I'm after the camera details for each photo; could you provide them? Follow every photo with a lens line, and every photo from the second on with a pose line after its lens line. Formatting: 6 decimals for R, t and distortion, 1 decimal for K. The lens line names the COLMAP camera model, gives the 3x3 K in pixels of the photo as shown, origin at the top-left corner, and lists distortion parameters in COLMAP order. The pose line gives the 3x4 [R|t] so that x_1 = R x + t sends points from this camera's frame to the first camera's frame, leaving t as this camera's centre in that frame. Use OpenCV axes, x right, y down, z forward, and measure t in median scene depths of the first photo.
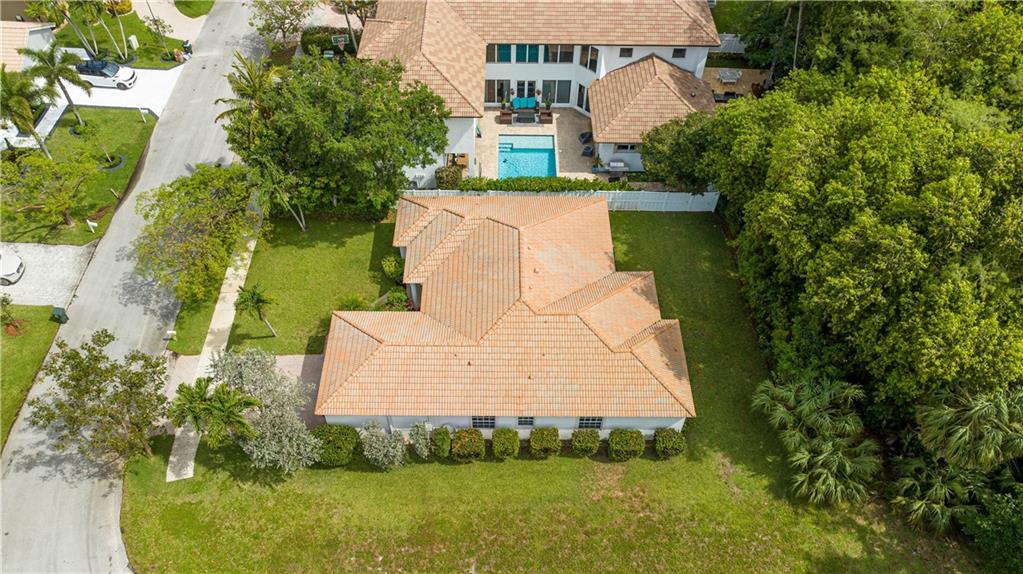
lens RADIAL K [[746.1, 0, 506.6], [0, 746.1, 330.0], [0, 0, 1]] dist [-0.044532, 0.064828]
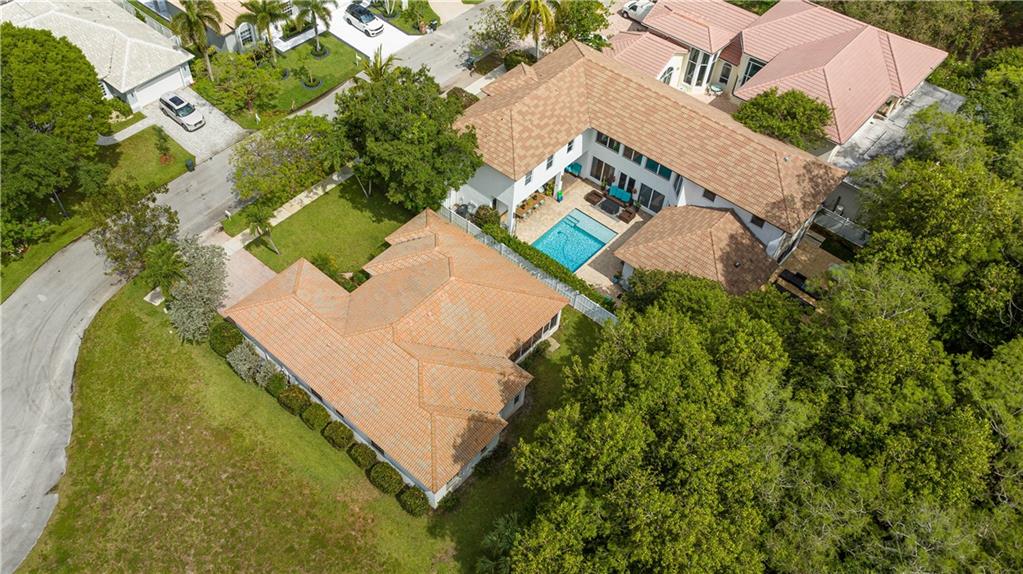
lens RADIAL K [[799.7, 0, 458.7], [0, 799.7, 324.9], [0, 0, 1]] dist [-0.033235, 0.002567]
pose [[0.735098, 0.528152, -0.425073, 0.488570], [-0.535286, 0.836919, 0.114175, -0.185600], [0.416053, 0.143606, 0.897929, -0.064203]]
